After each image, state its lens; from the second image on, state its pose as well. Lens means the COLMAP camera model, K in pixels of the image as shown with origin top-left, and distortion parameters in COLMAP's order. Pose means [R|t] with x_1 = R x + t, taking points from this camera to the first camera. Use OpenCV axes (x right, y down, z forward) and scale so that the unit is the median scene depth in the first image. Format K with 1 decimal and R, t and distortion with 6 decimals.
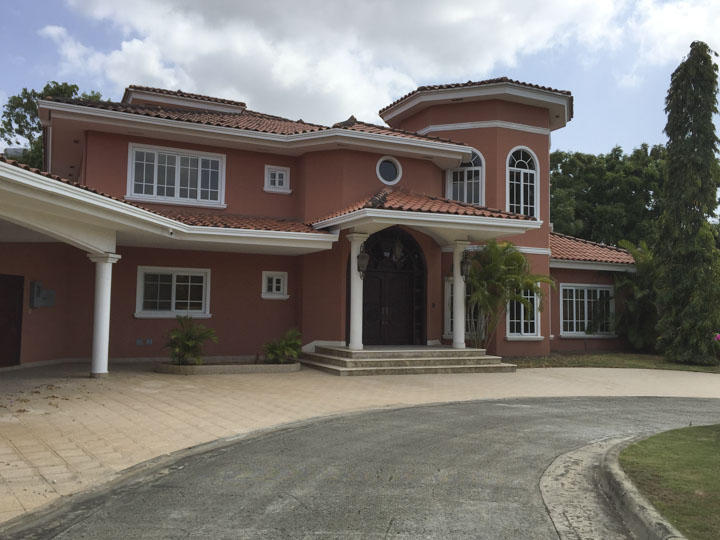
lens RADIAL K [[621.6, 0, 360.0], [0, 621.6, 270.0], [0, 0, 1]] dist [0.026809, -0.001930]
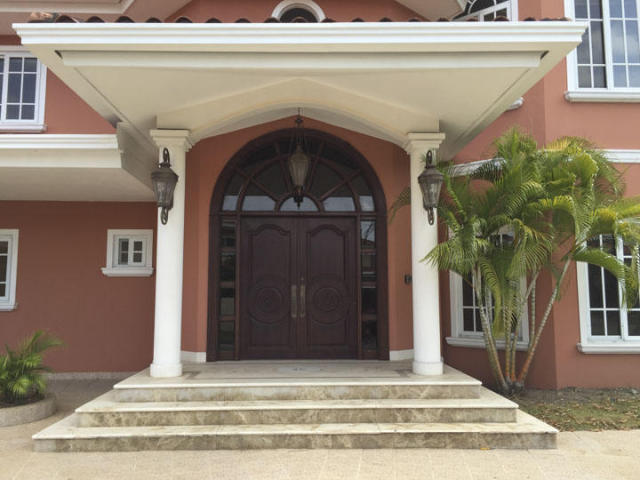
lens RADIAL K [[552.5, 0, 320.0], [0, 552.5, 240.0], [0, 0, 1]] dist [0.026809, -0.001930]
pose [[0.919877, -0.054198, -0.388445, 0.243644], [0.041716, 0.998308, -0.040503, 0.042839], [0.389983, 0.021053, 0.920581, 0.598748]]
